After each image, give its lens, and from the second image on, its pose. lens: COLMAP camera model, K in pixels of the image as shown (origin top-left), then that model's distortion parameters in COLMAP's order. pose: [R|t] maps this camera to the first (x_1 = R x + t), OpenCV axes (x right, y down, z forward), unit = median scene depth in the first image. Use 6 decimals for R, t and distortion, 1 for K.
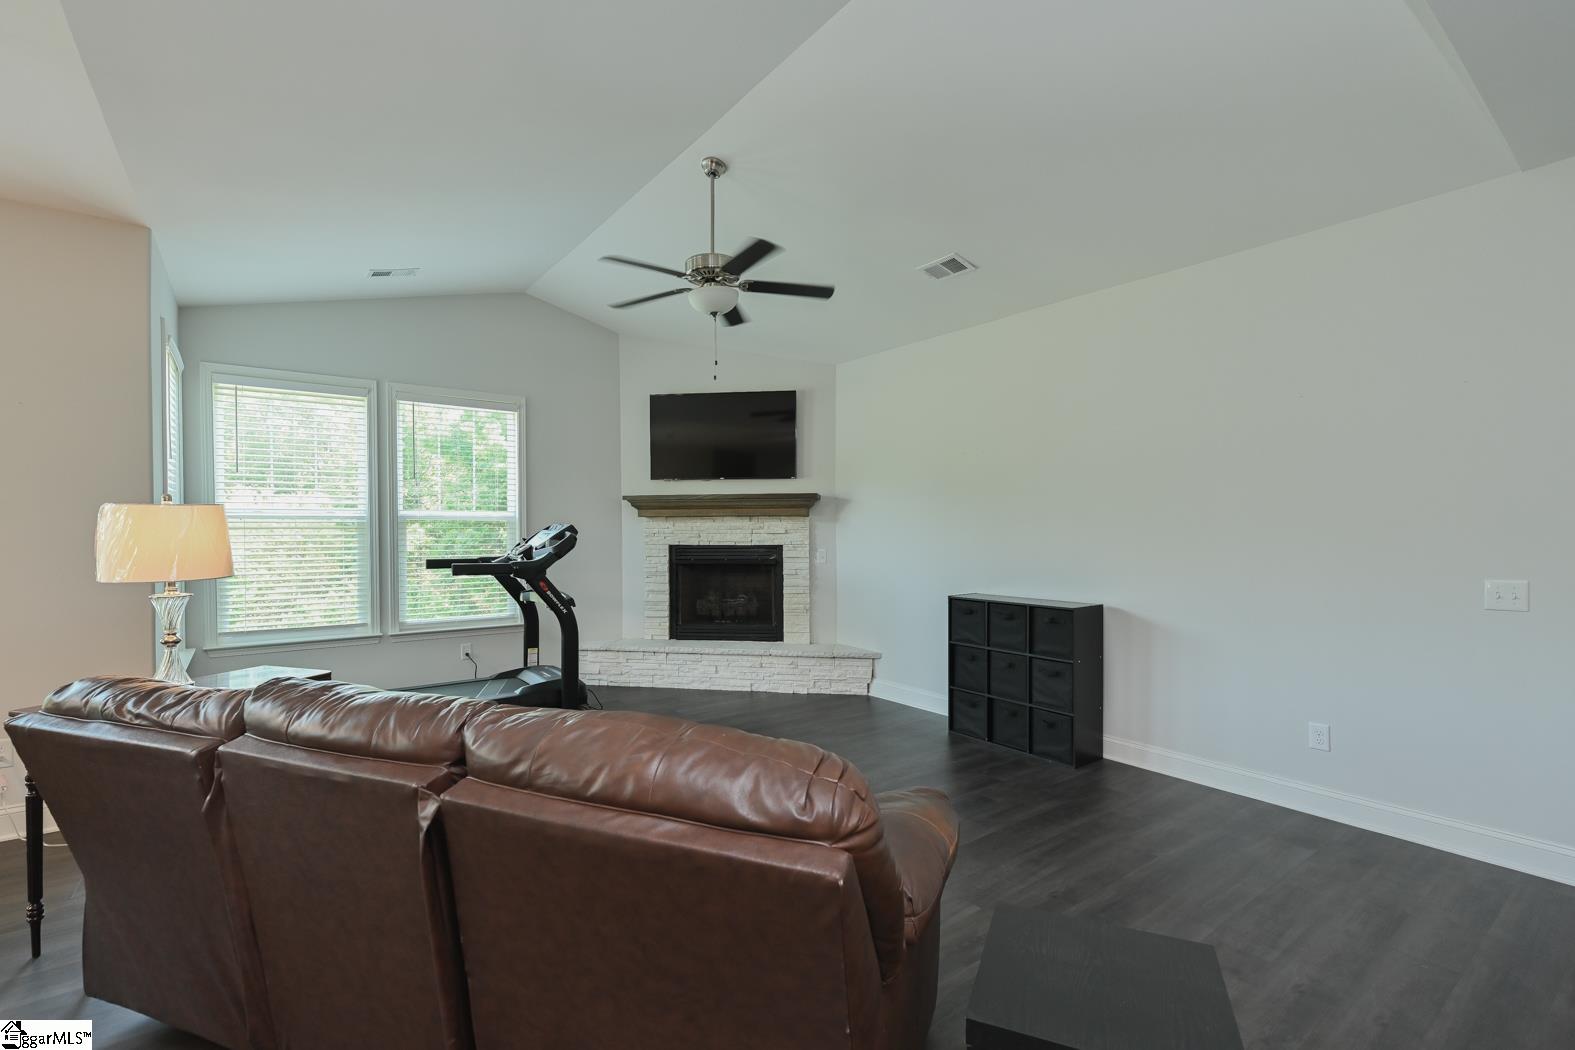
lens RADIAL K [[704.5, 0, 774.2], [0, 704.5, 539.0], [0, 0, 1]] dist [0.000427, 0.000169]
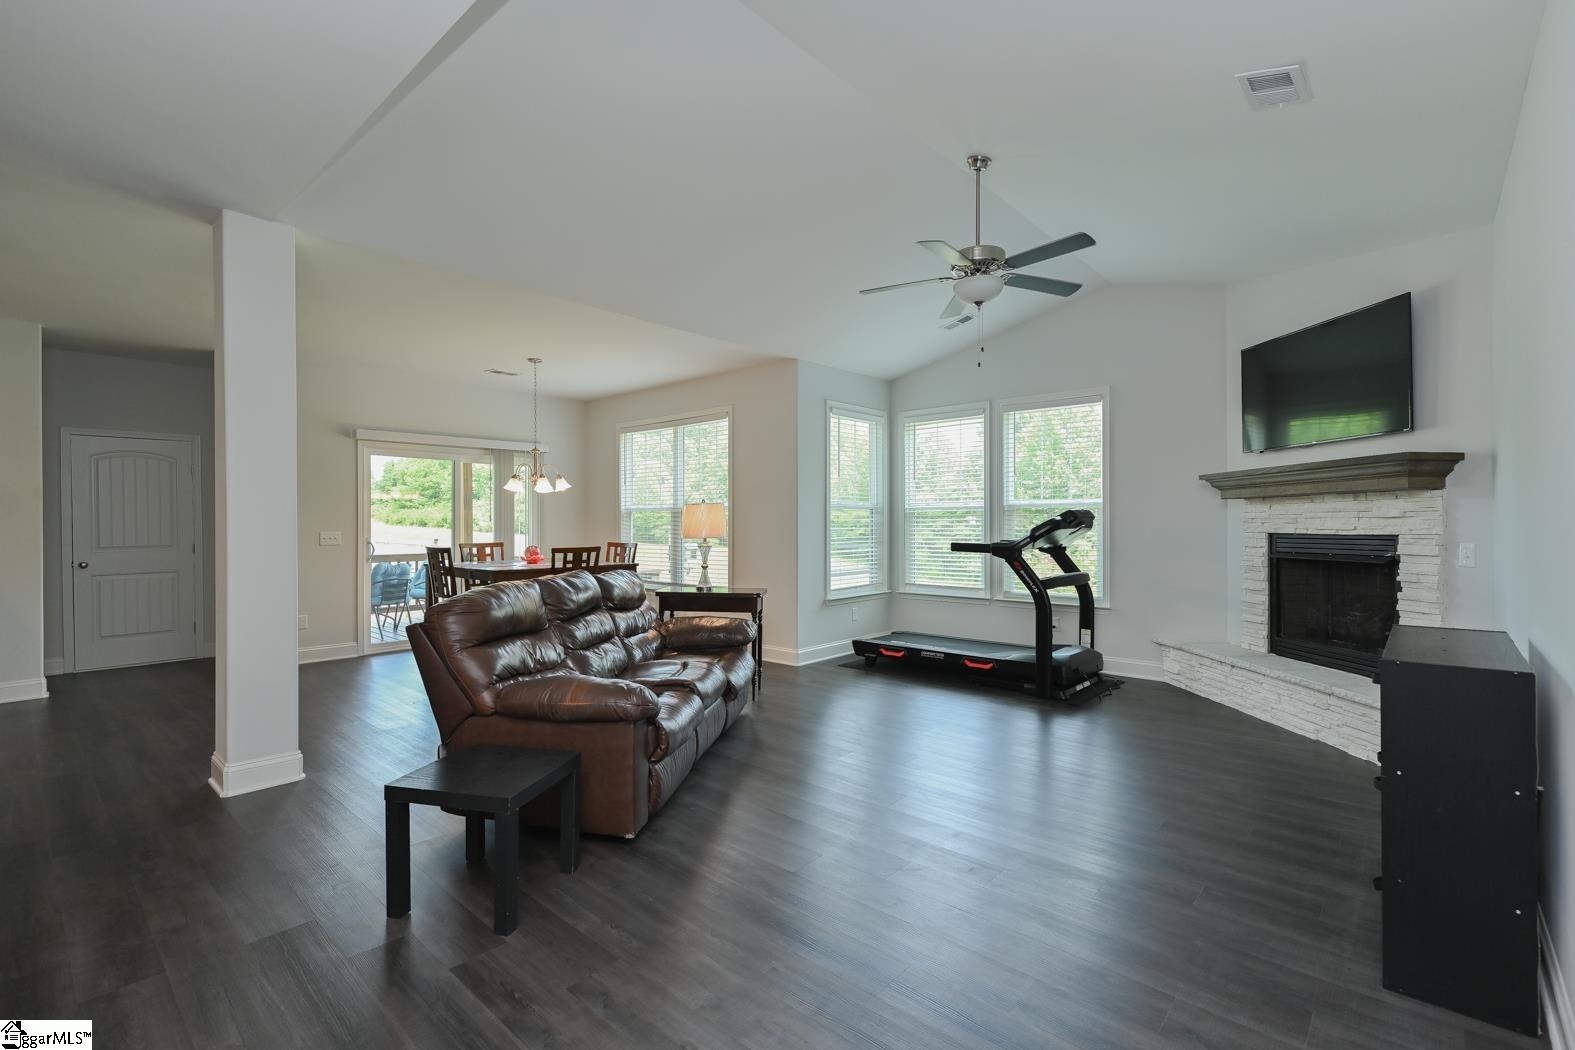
lens RADIAL K [[704.5, 0, 771.3], [0, 704.5, 519.9], [0, 0, 1]] dist [0.000427, 0.000169]
pose [[0.195450, -0.004282, -0.980704, 0.594879], [-0.010282, 0.999927, -0.006415, 0.005254], [0.980660, 0.011338, 0.195392, 0.344785]]
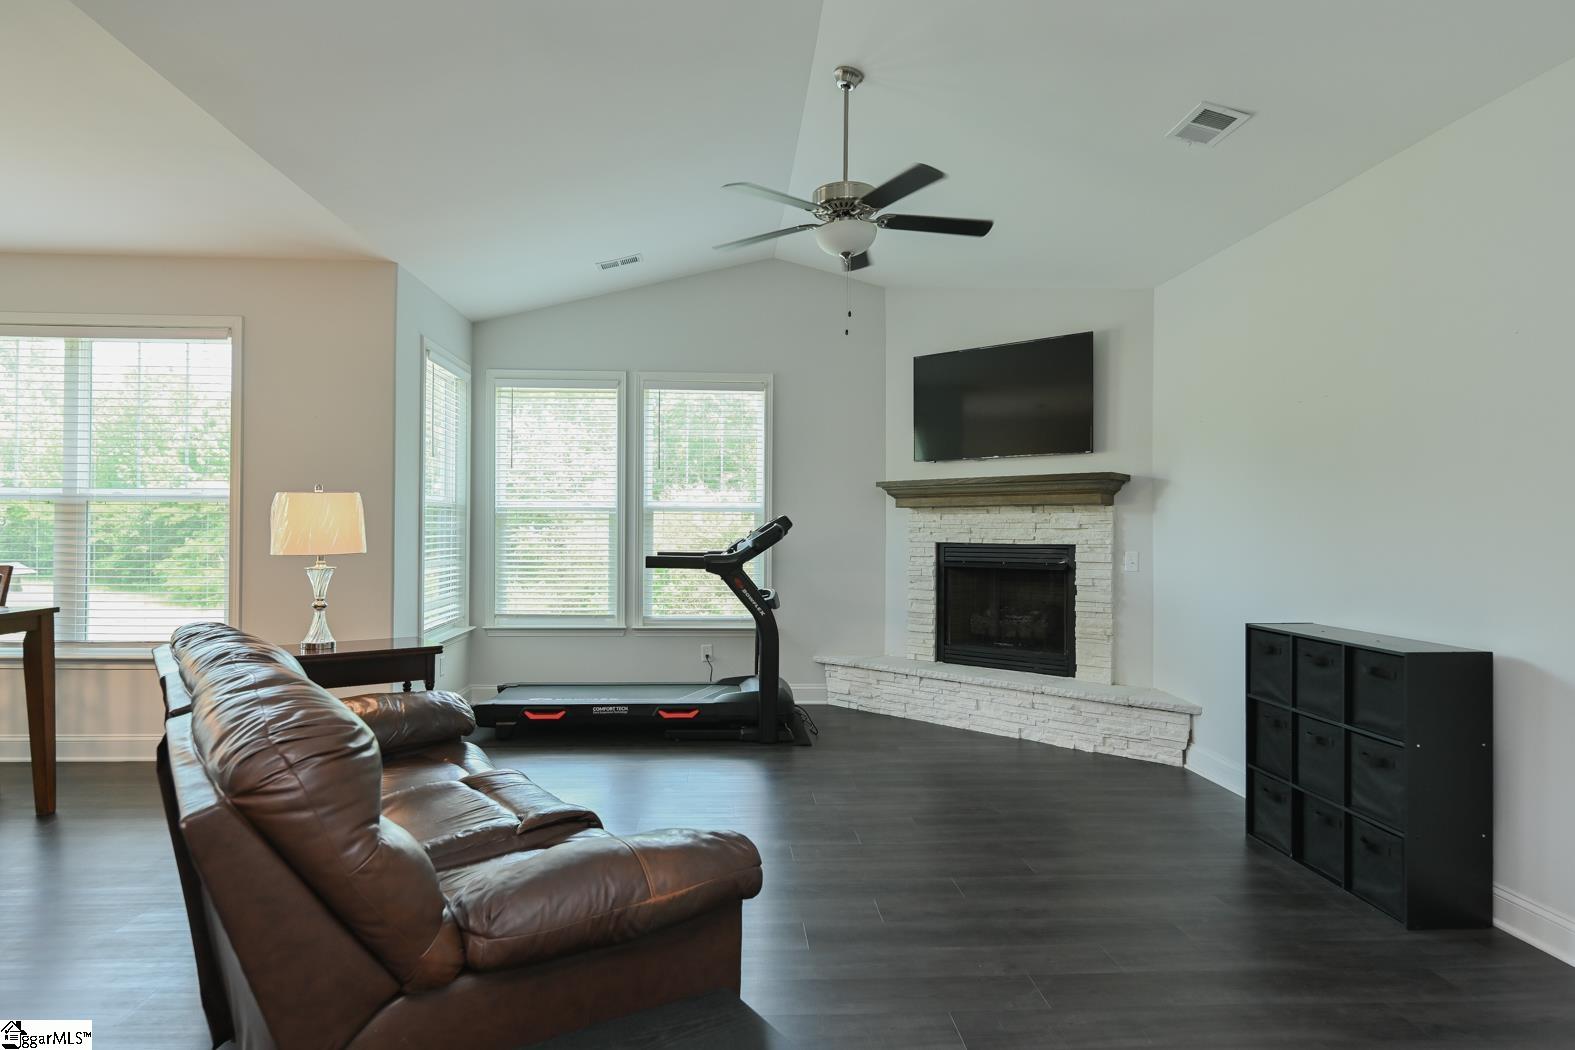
lens RADIAL K [[884.8, 0, 763.0], [0, 884.8, 526.7], [0, 0, 1]] dist [-0.004591, -0.003526]
pose [[0.834908, 0.005354, -0.550364, 0.273735], [-0.014964, 0.999804, -0.012974, 0.007402], [0.550187, 0.019068, 0.834824, 0.065414]]
